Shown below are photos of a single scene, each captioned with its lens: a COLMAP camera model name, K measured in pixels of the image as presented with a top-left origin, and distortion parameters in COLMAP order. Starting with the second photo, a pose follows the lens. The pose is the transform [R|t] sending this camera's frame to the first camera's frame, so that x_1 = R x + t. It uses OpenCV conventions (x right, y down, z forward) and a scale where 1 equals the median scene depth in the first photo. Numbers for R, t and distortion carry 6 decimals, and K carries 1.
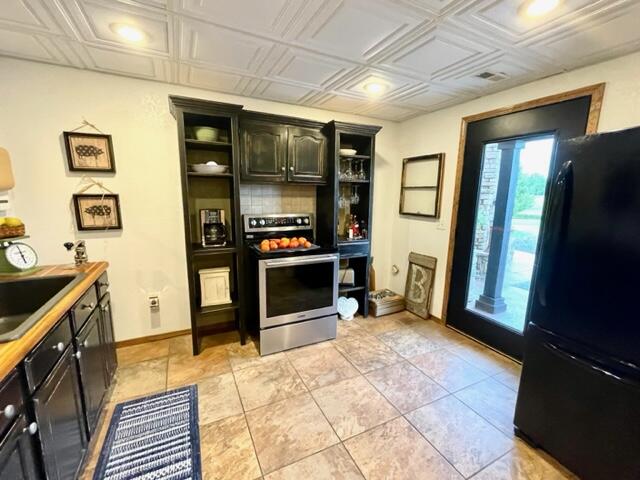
lens RADIAL K [[278.9, 0, 319.8], [0, 278.9, 240.2], [0, 0, 1]] dist [0.001863, -0.001256]
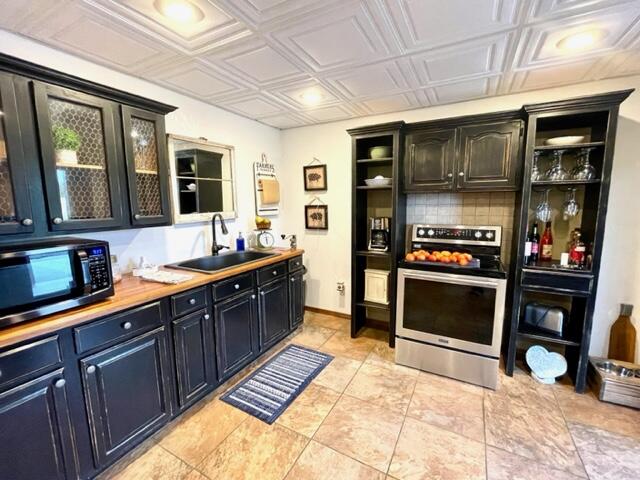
lens RADIAL K [[278.9, 0, 319.9], [0, 278.9, 240.2], [0, 0, 1]] dist [0.001863, -0.001256]
pose [[0.575202, 0.092758, -0.812736, 0.421929], [-0.118718, 0.992497, 0.029253, -0.024596], [0.809351, 0.079659, 0.581898, 0.157006]]
